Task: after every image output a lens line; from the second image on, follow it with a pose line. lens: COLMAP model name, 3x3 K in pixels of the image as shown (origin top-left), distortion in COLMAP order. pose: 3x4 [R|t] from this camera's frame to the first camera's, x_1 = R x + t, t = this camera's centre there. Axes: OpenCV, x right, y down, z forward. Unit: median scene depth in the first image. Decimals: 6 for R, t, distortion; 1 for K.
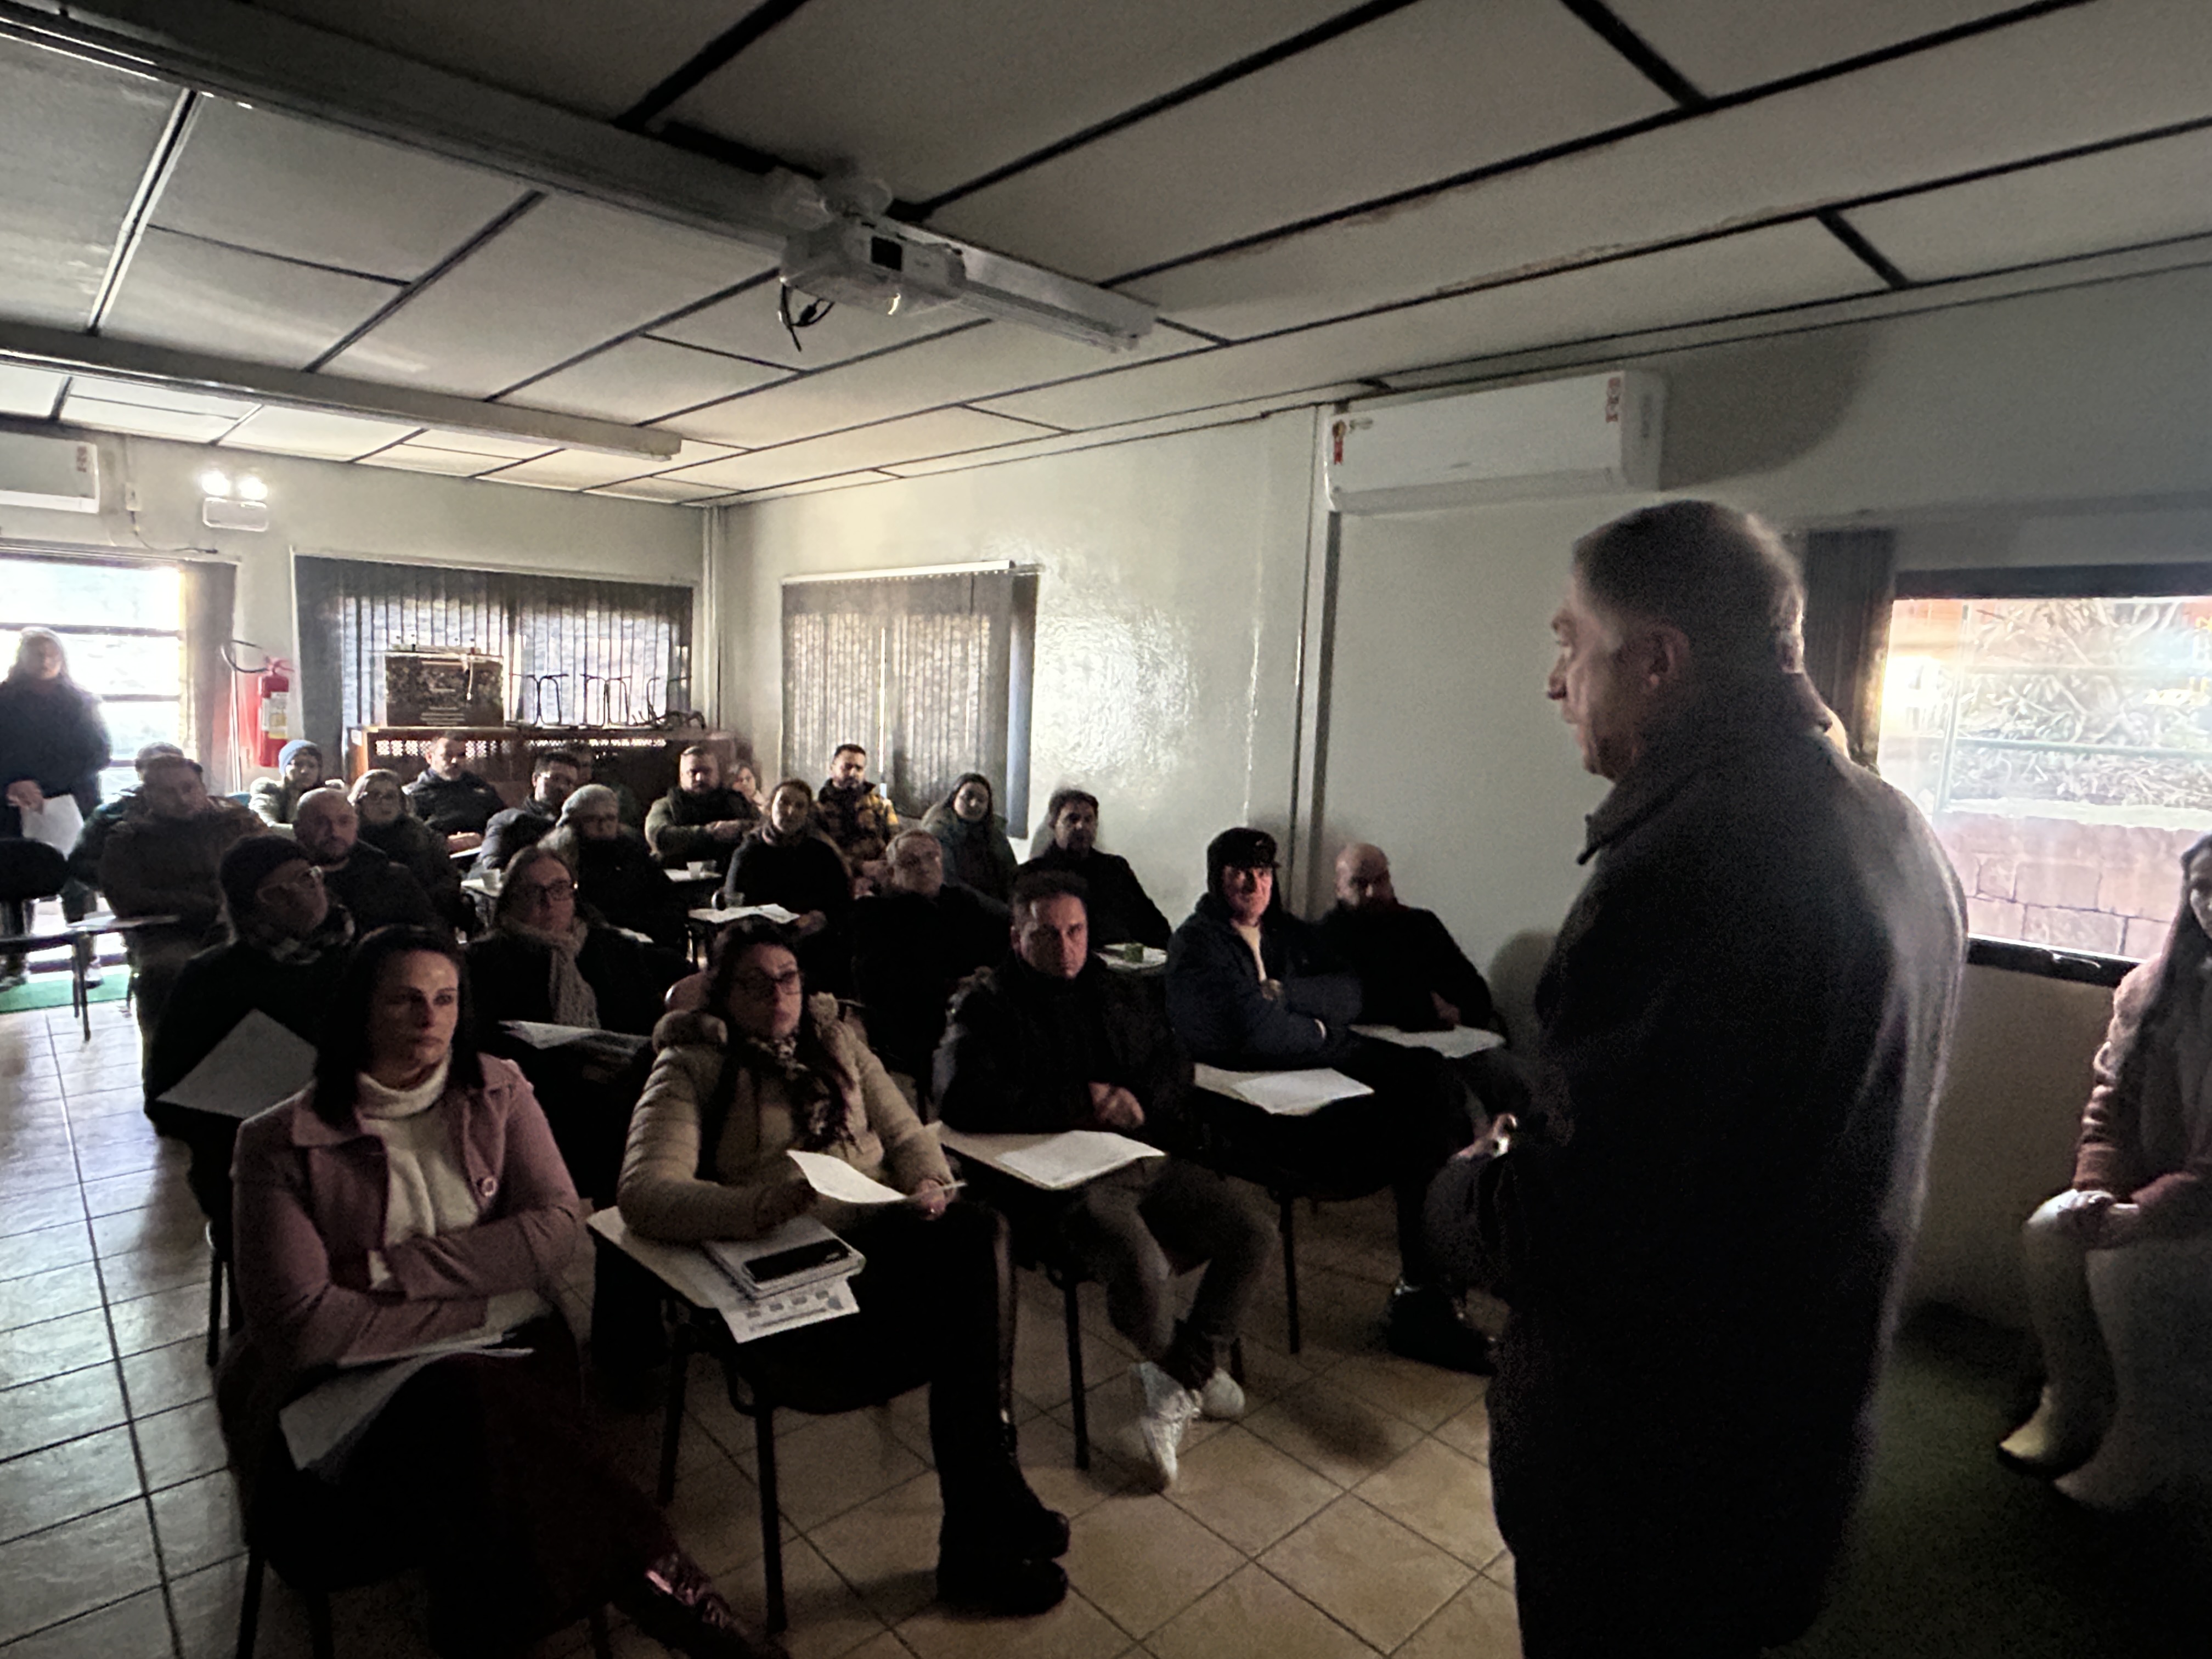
lens RADIAL K [[1191.6, 0, 1106.0], [0, 1191.6, 829.5], [0, 0, 1]] dist [0.013925, -0.024460]
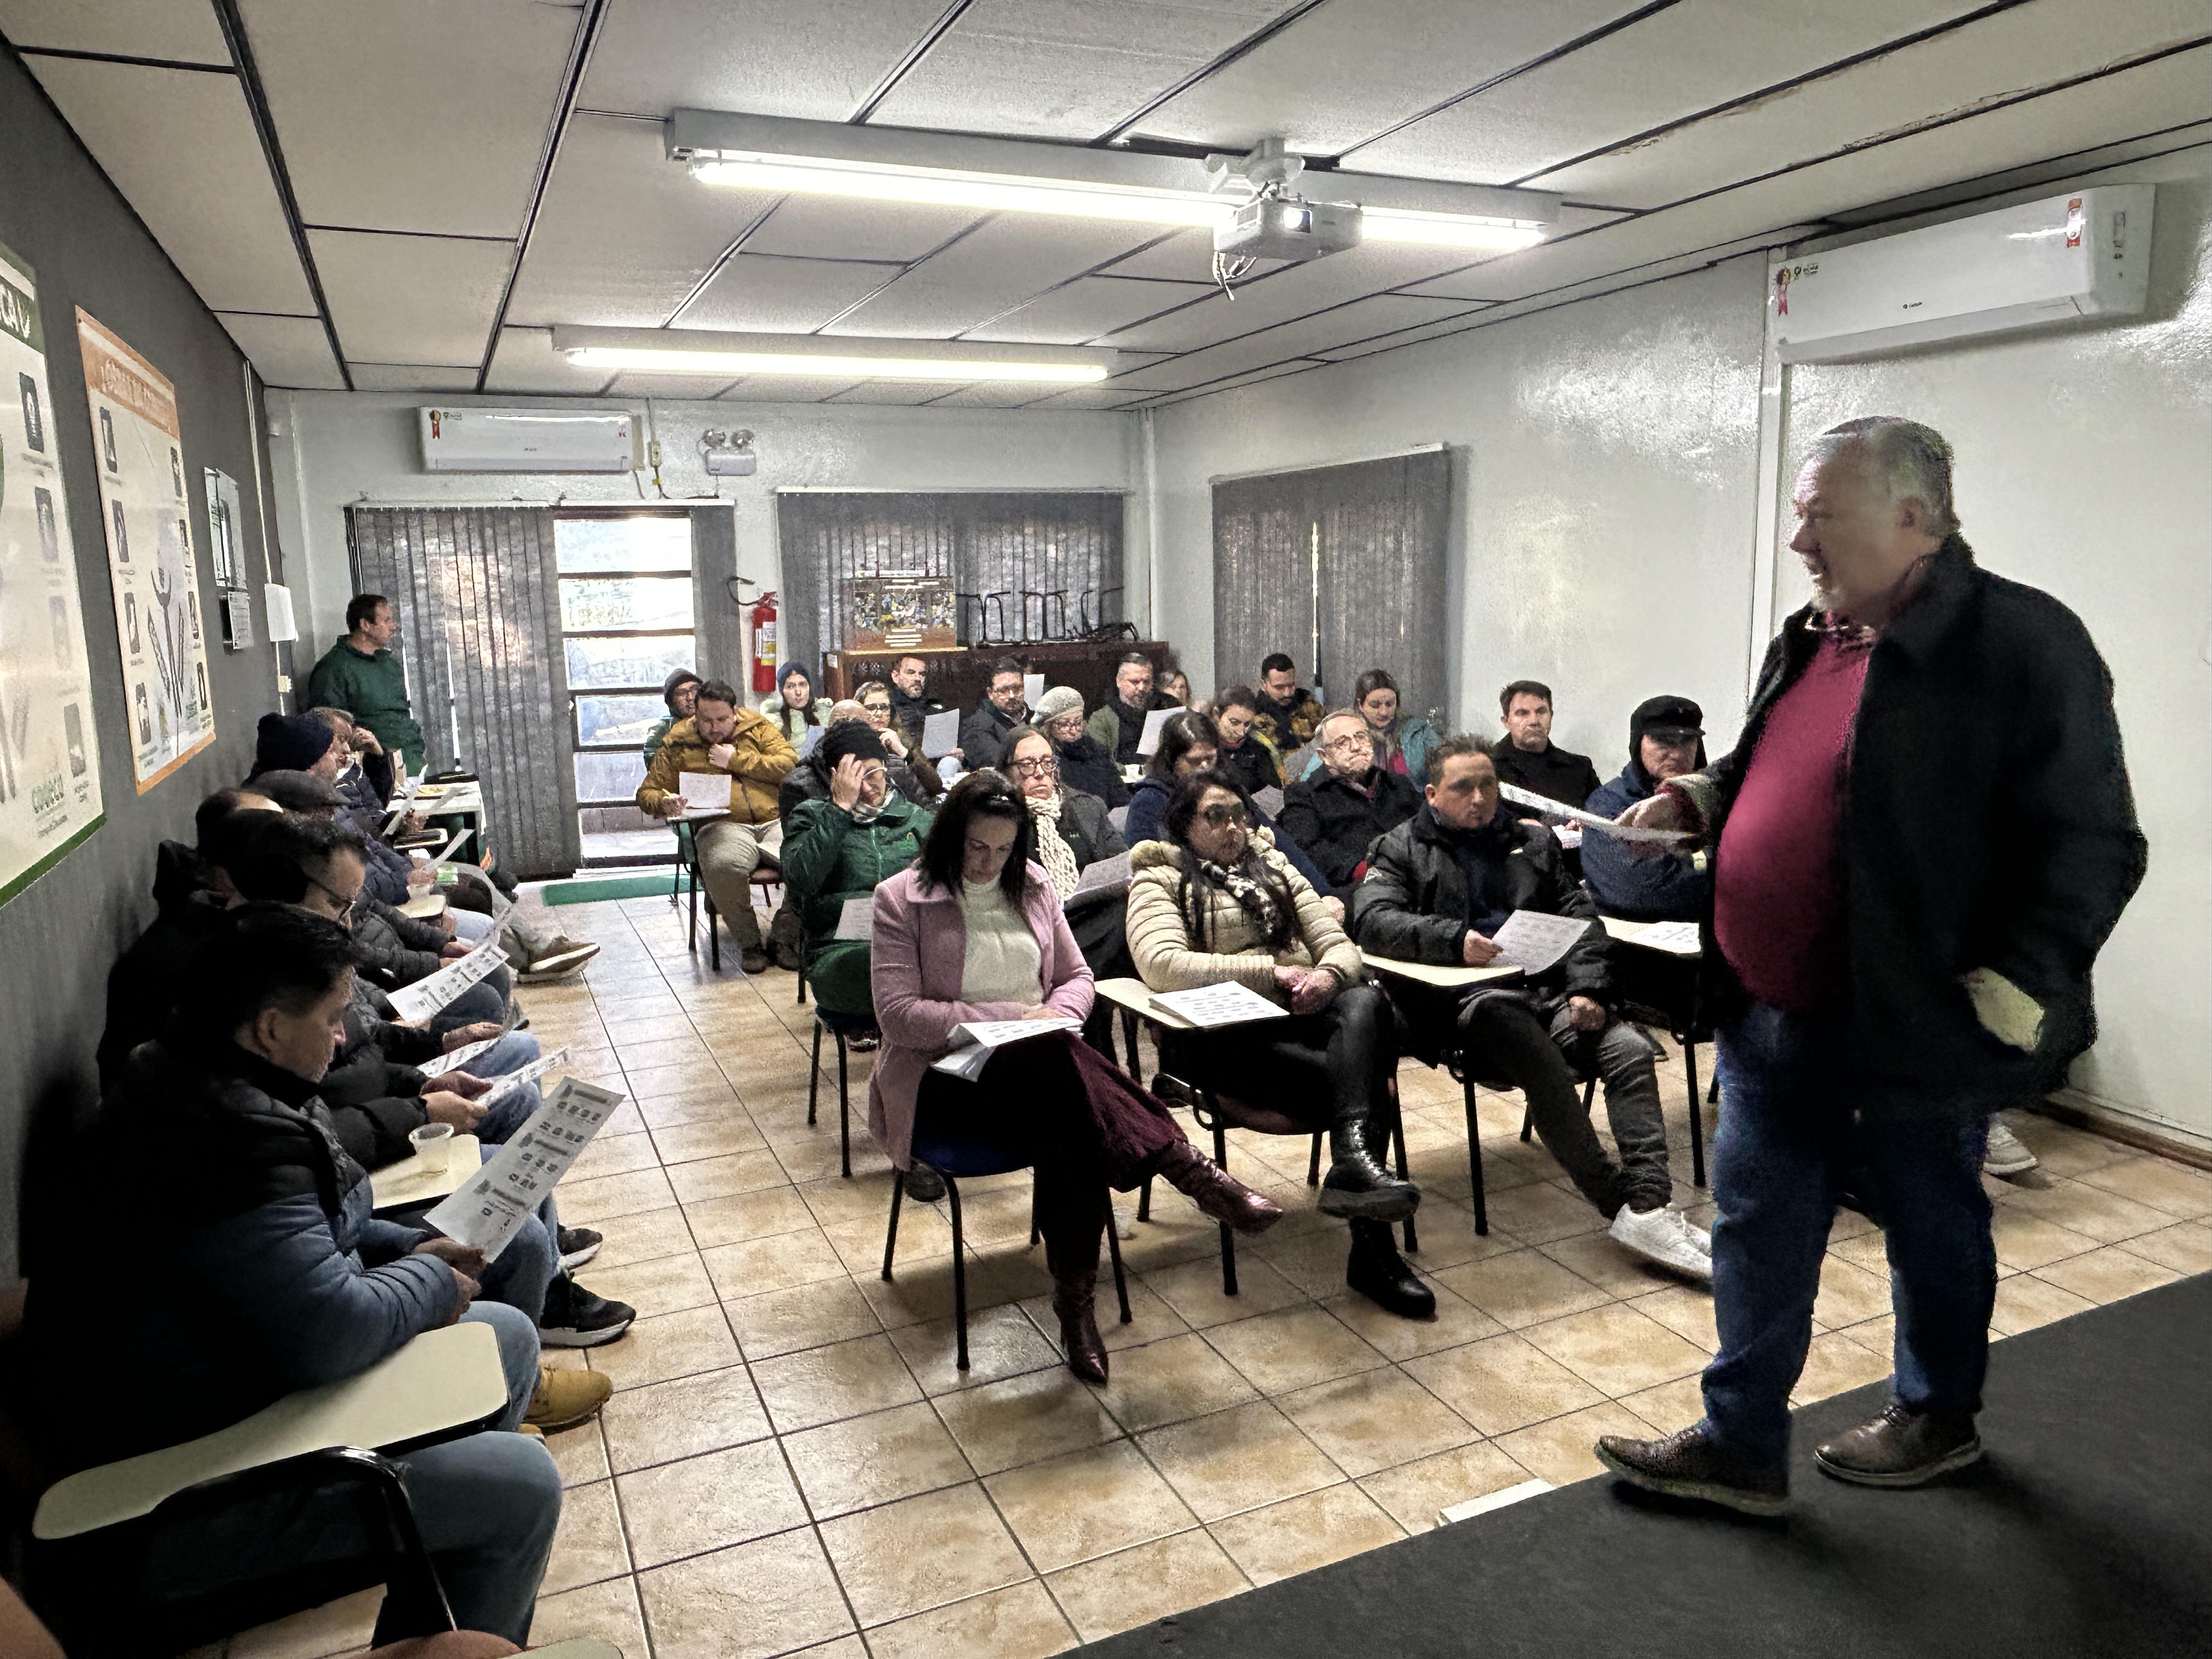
lens RADIAL K [[1472.9, 0, 1106.0], [0, 1472.9, 829.5], [0, 0, 1]] dist [-0.001450, -0.002328]
pose [[0.944258, -0.004211, -0.329178, 0.067256], [0.017100, 0.999196, 0.036269, 0.048741], [0.328761, -0.039876, 0.943571, -0.282083]]
